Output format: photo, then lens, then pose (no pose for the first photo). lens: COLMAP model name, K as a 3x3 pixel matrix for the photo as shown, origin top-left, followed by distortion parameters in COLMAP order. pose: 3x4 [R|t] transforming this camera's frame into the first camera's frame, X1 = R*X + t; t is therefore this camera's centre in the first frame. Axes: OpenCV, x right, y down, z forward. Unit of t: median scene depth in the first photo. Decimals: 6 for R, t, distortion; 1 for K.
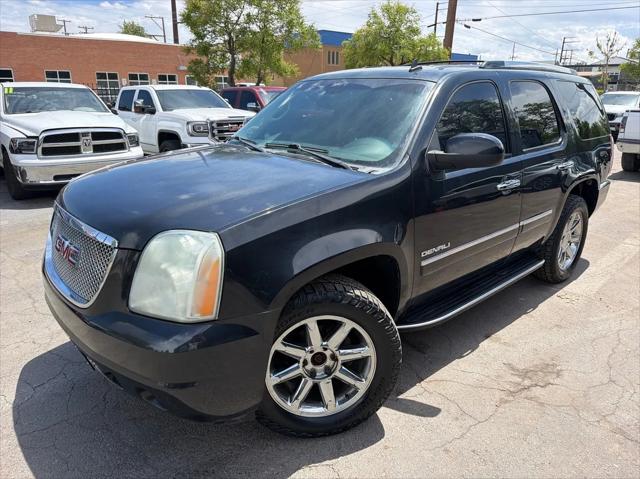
lens RADIAL K [[463.0, 0, 331.8], [0, 463.0, 246.6], [0, 0, 1]] dist [-0.001498, -0.002728]
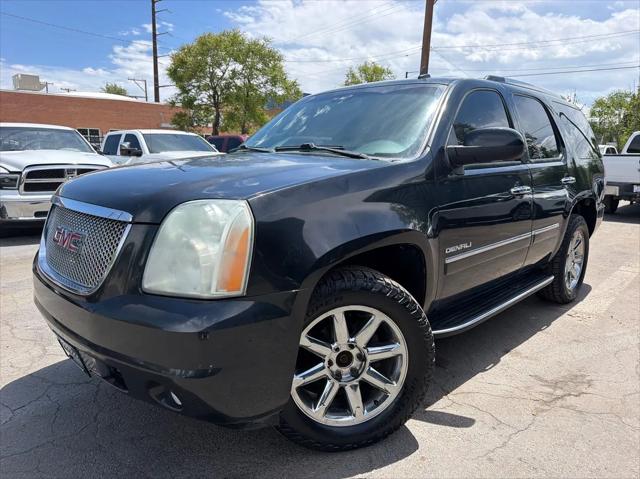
lens RADIAL K [[461.2, 0, 329.1], [0, 461.2, 250.8], [0, 0, 1]] dist [-0.001808, -0.005417]
pose [[0.998691, -0.011860, 0.049764, -0.071016], [0.018033, 0.991931, -0.125490, 0.103102], [-0.047874, 0.126223, 0.990846, 0.060140]]
